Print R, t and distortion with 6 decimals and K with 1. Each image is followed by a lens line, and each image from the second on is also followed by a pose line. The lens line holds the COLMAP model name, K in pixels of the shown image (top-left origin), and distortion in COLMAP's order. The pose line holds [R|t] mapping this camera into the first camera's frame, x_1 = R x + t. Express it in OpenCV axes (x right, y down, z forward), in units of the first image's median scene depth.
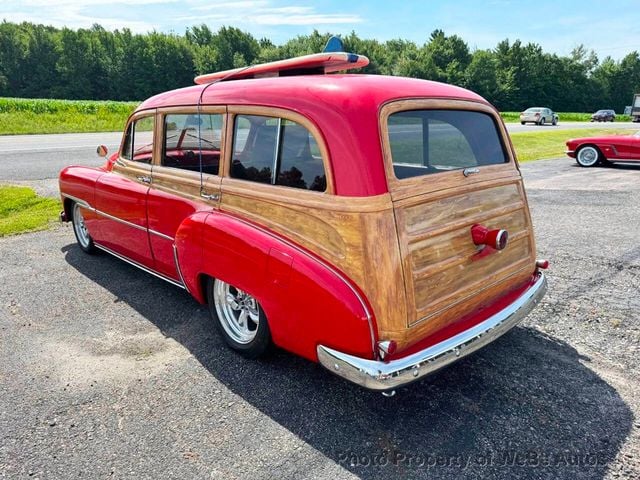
lens RADIAL K [[466.1, 0, 318.7], [0, 466.1, 245.9], [0, 0, 1]] dist [0.027025, -0.034798]
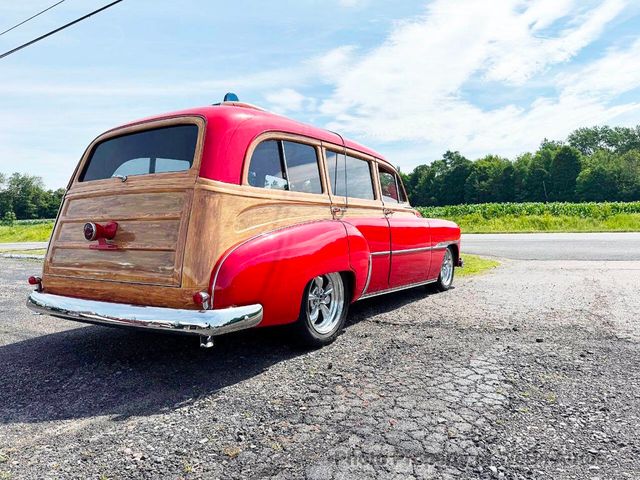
lens RADIAL K [[451.9, 0, 316.1], [0, 451.9, 242.6], [0, 0, 1]] dist [0.028983, -0.041805]
pose [[0.223835, 0.028659, -0.974206, 1.223697], [-0.253860, 0.966779, -0.029886, -0.071998], [0.940985, 0.254002, 0.223674, 0.988480]]
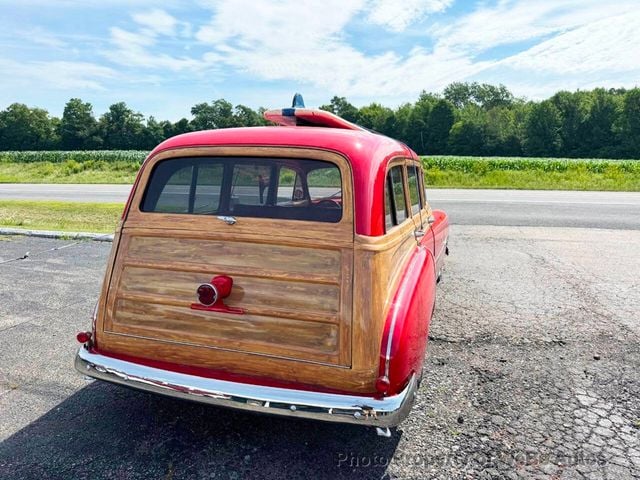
lens RADIAL K [[451.9, 0, 315.2], [0, 451.9, 243.1], [0, 0, 1]] dist [0.066577, -0.070083]
pose [[0.463902, 0.147559, -0.873511, 0.960461], [-0.253897, 0.966812, 0.028481, -0.145059], [0.848723, 0.208570, 0.485971, 0.566152]]
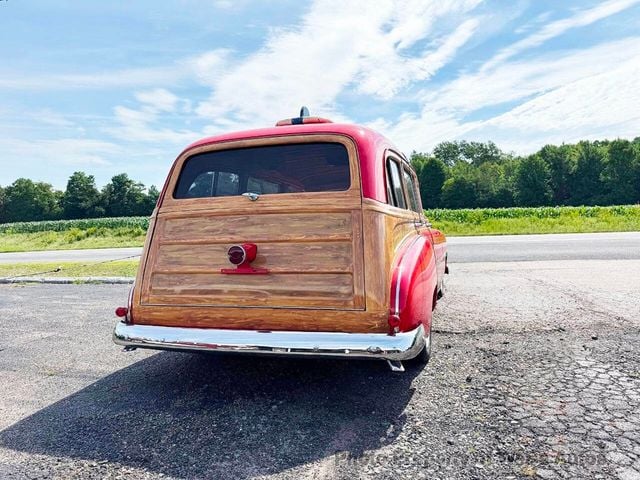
lens RADIAL K [[451.3, 0, 313.7], [0, 451.3, 242.4], [0, 0, 1]] dist [0.092417, -0.109826]
pose [[0.464847, 0.008696, -0.885348, 1.053759], [-0.215057, 0.971115, -0.103376, 0.020542], [0.858876, 0.238454, 0.453290, 0.531172]]
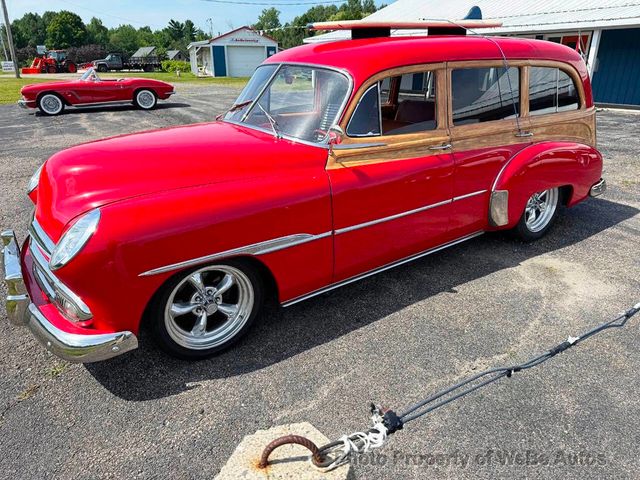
lens RADIAL K [[451.9, 0, 316.1], [0, 451.9, 242.6], [0, 0, 1]] dist [0.028983, -0.041805]
pose [[0.154609, -0.378304, 0.912679, -1.421742], [0.273701, 0.904031, 0.328354, -0.366579], [-0.949307, 0.199035, 0.243313, 1.195978]]
